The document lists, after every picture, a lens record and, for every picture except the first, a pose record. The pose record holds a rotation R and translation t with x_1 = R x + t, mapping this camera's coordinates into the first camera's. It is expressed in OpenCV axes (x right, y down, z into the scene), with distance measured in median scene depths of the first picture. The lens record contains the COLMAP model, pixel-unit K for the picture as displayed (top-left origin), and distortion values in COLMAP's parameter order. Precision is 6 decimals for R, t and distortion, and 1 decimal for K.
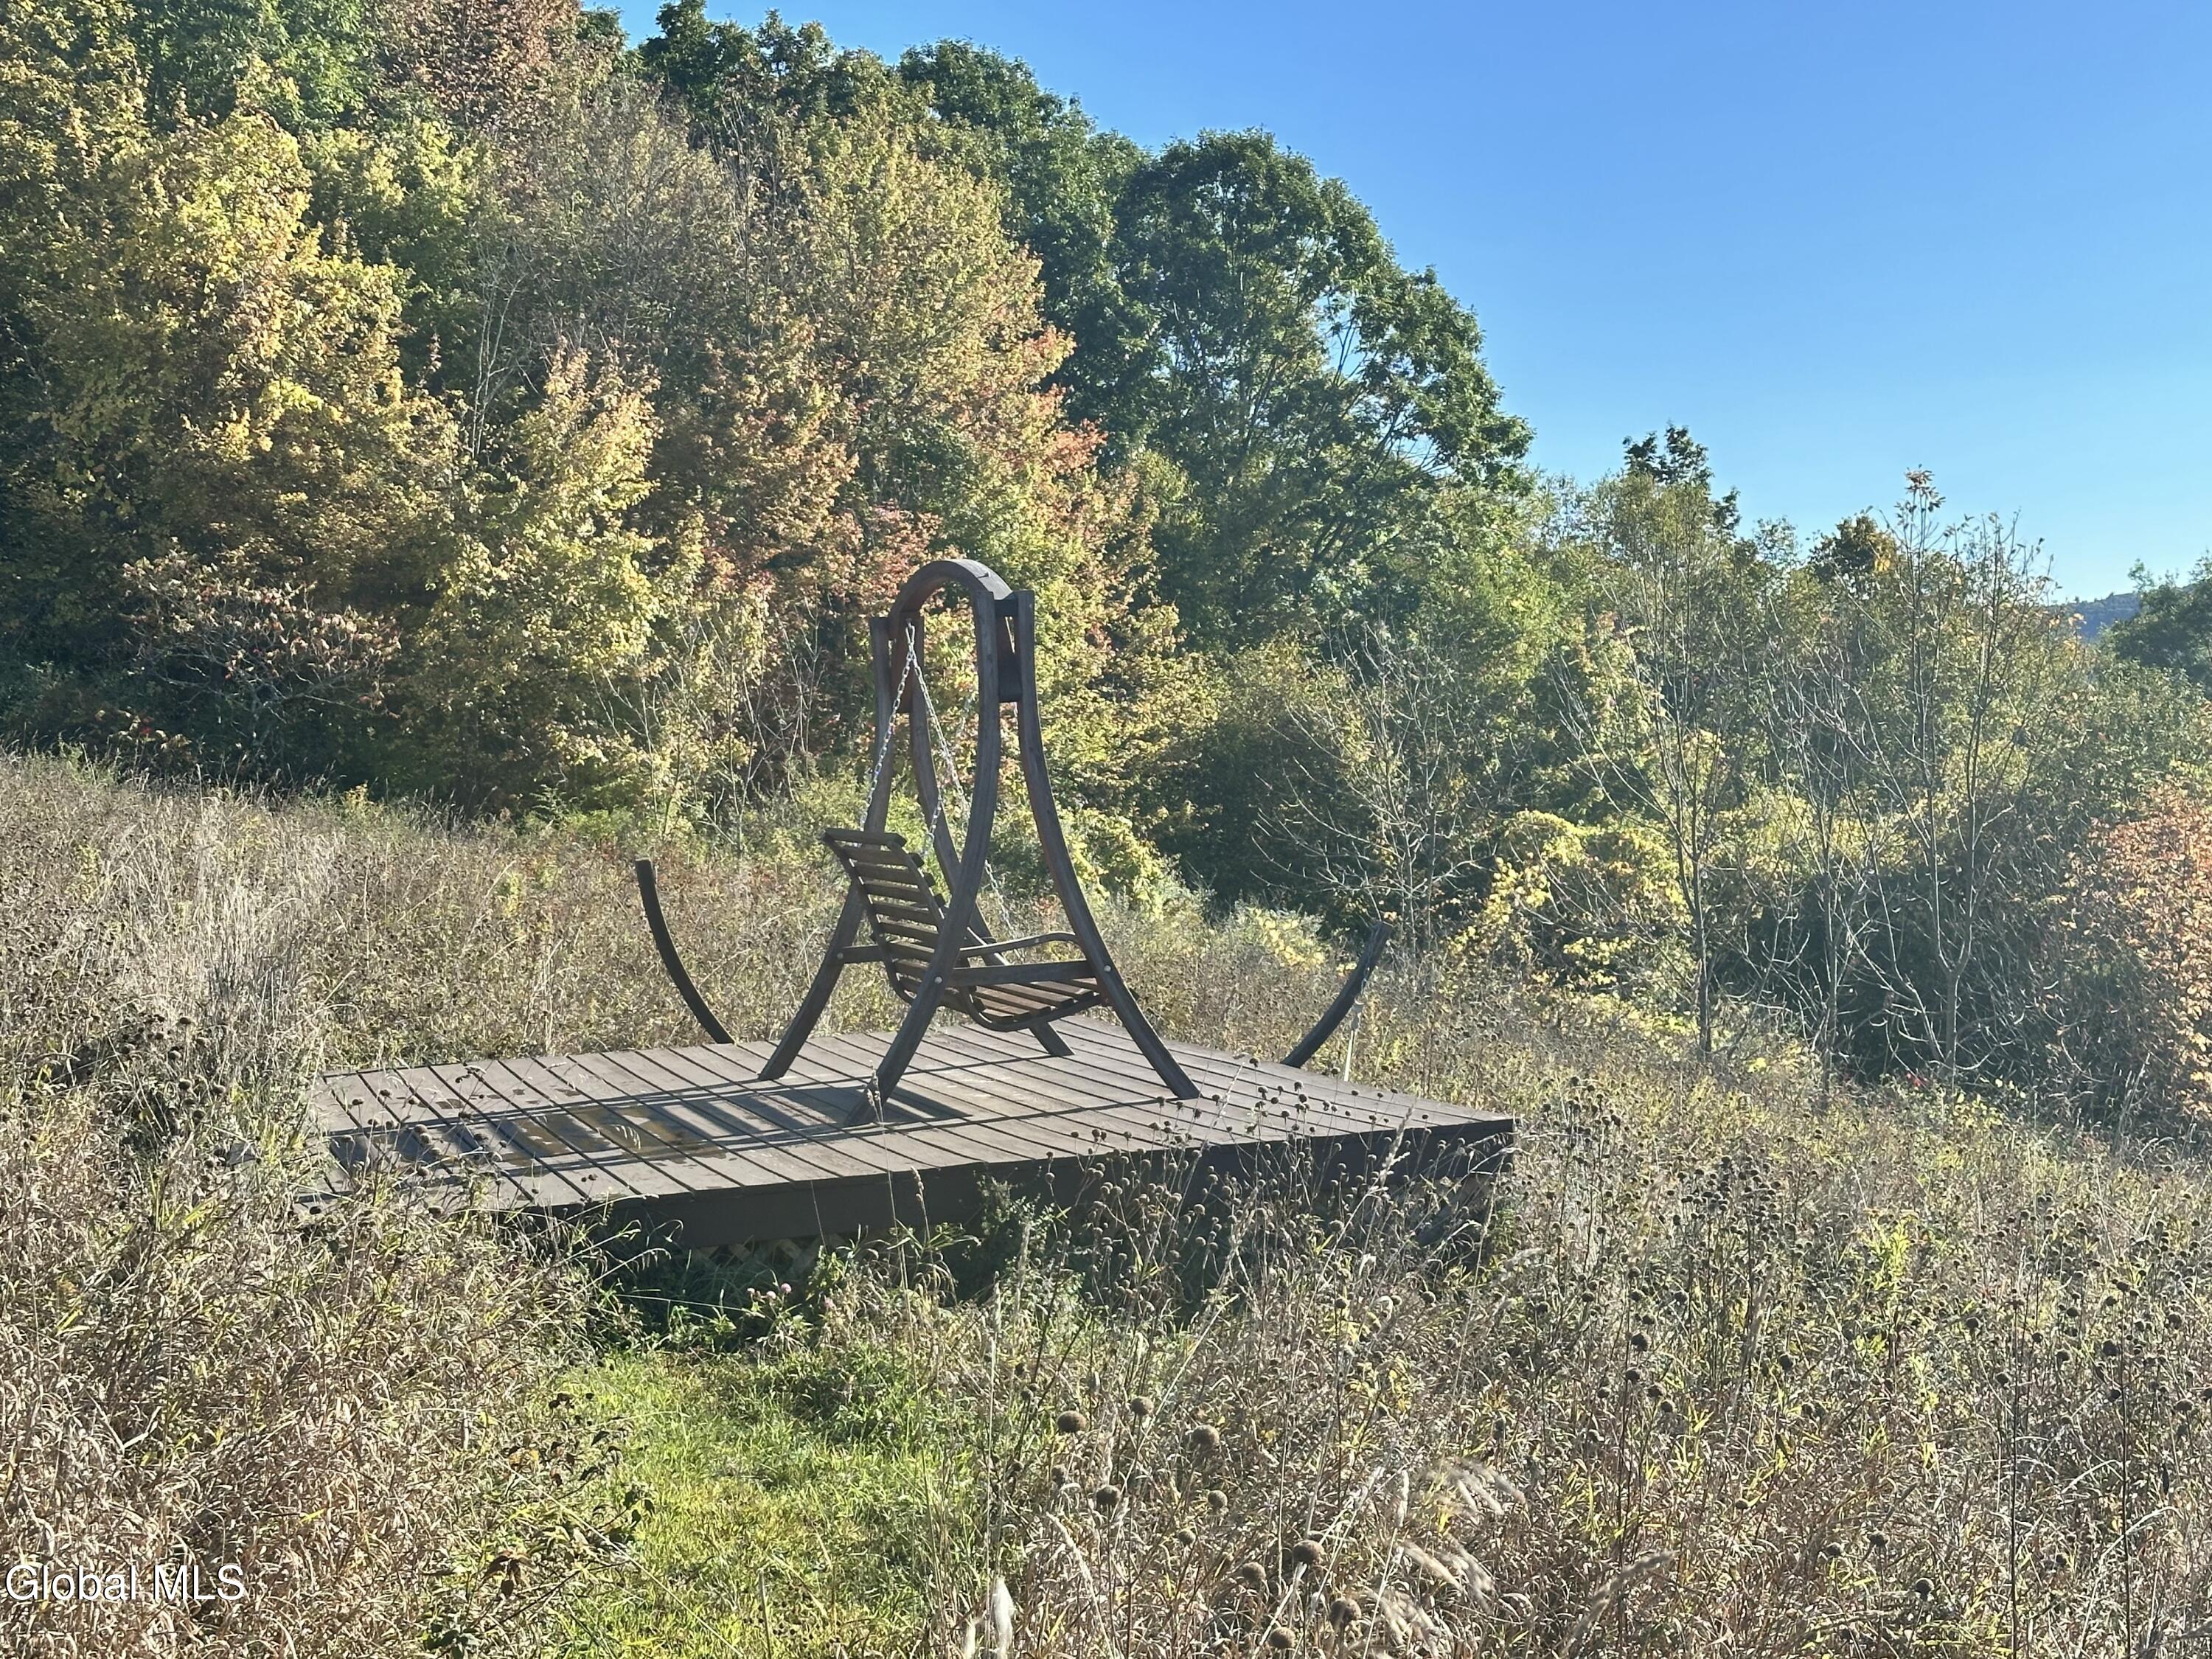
lens RADIAL K [[3415.2, 0, 1106.6], [0, 3415.2, 828.1], [0, 0, 1]] dist [0.112808, 0.000000]
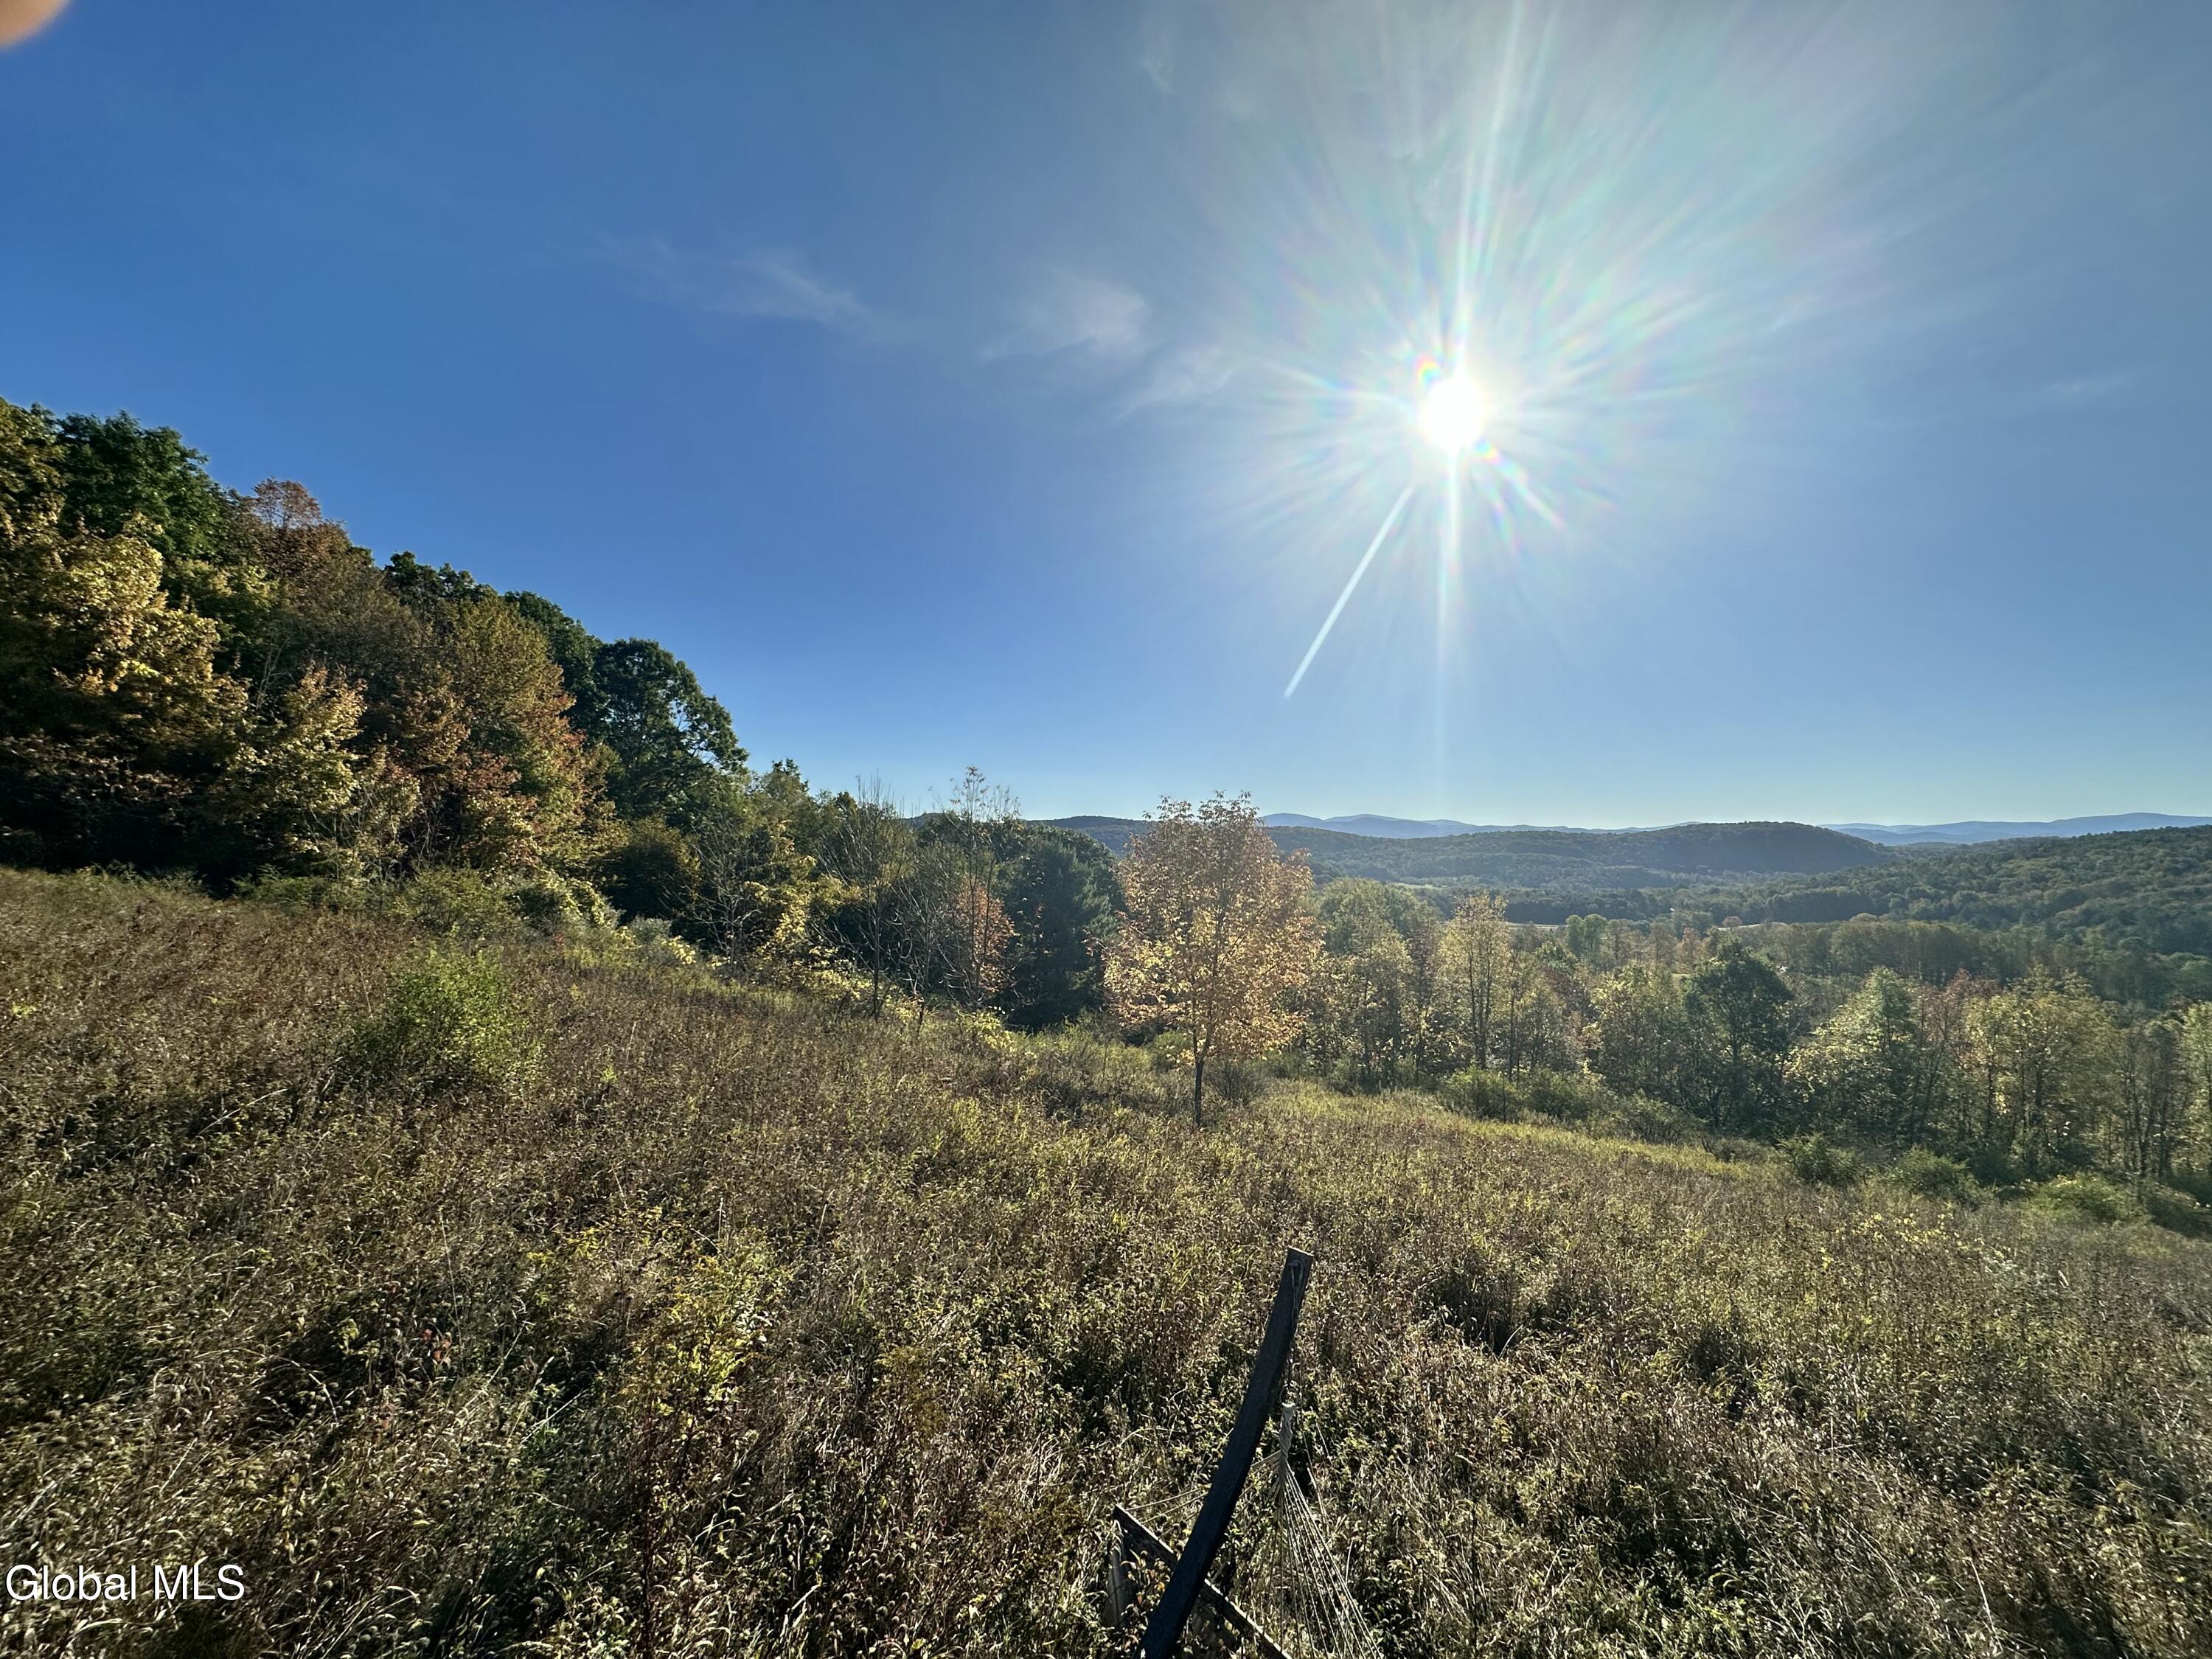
lens RADIAL K [[883.4, 0, 1106.7], [0, 883.4, 827.9], [0, 0, 1]] dist [-0.001842, 0.000566]
pose [[0.851524, 0.058268, 0.521068, -0.011001], [-0.027727, 0.997419, -0.066225, -0.010229], [-0.523582, 0.041945, 0.850942, 0.228942]]
